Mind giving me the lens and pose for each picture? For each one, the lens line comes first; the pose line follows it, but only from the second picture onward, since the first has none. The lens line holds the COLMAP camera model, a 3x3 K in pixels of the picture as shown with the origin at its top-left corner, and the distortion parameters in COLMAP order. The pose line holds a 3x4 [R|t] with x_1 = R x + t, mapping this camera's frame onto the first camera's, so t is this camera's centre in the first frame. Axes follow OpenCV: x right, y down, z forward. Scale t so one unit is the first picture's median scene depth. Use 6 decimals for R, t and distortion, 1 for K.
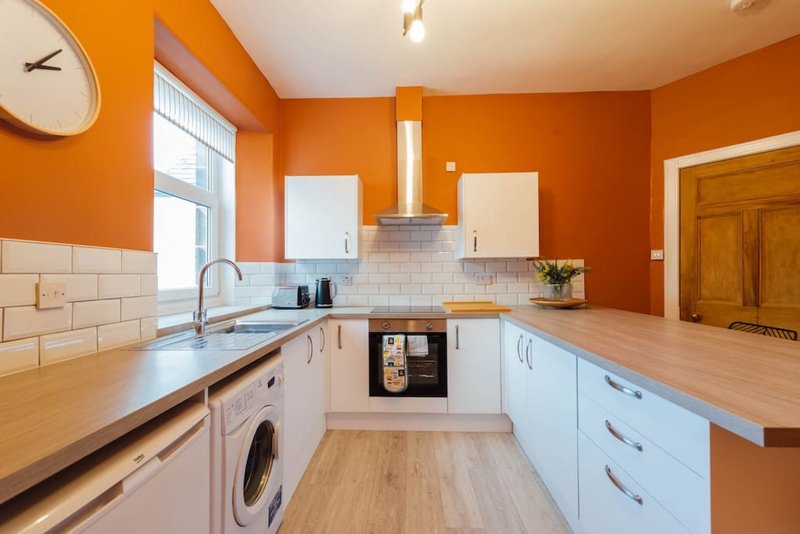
lens RADIAL K [[325.0, 0, 400.0], [0, 325.0, 269.7], [0, 0, 1]] dist [-0.000290, -0.000051]
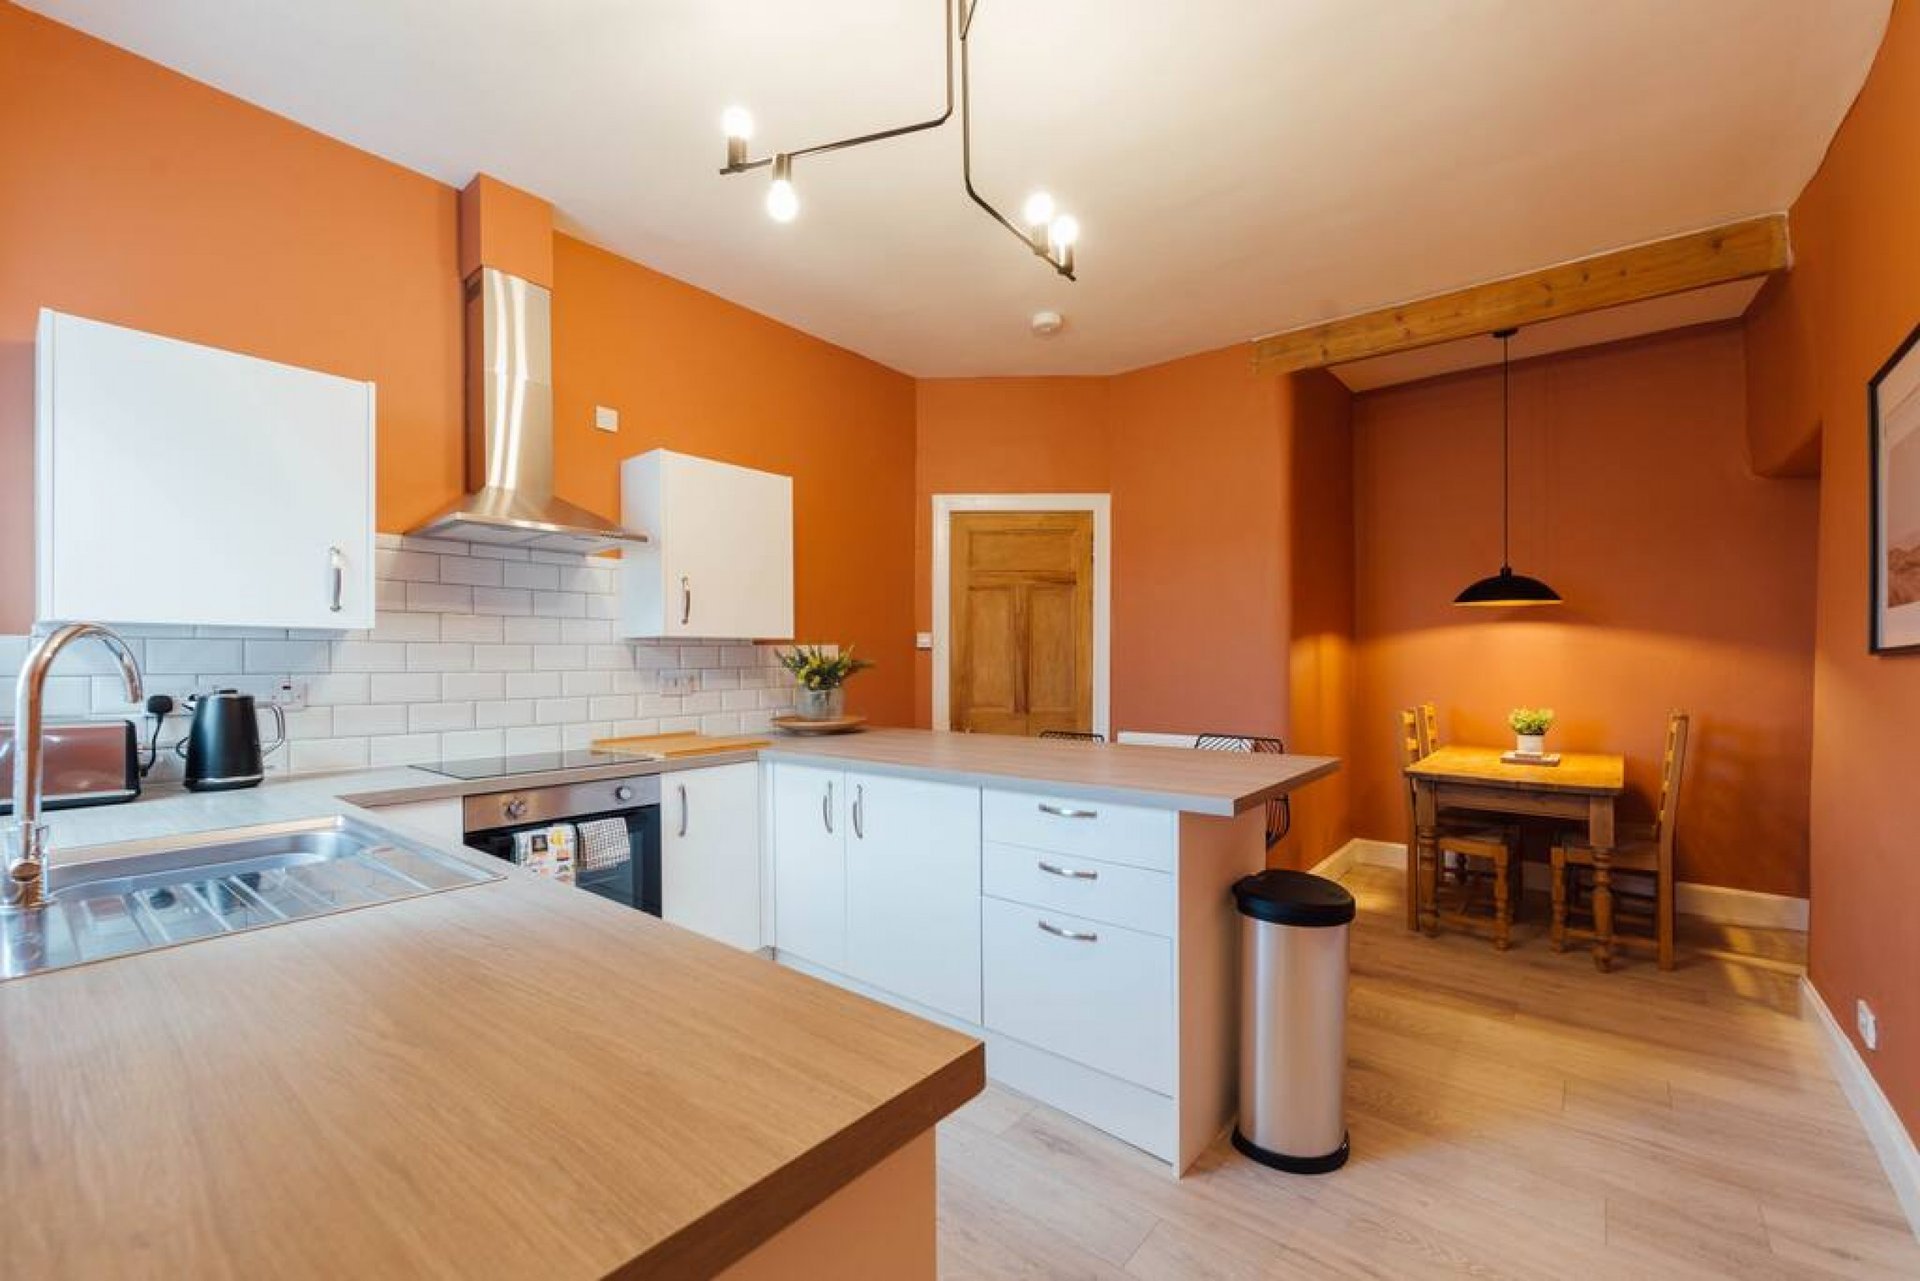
lens RADIAL K [[793.3, 0, 950.1], [0, 793.3, 664.2], [0, 0, 1]] dist [0.001468, 0.000394]
pose [[0.602641, 0.001038, 0.798012, -0.442812], [-0.003878, 0.999991, 0.001628, -0.001715], [-0.798003, -0.004076, 0.602639, 0.021545]]
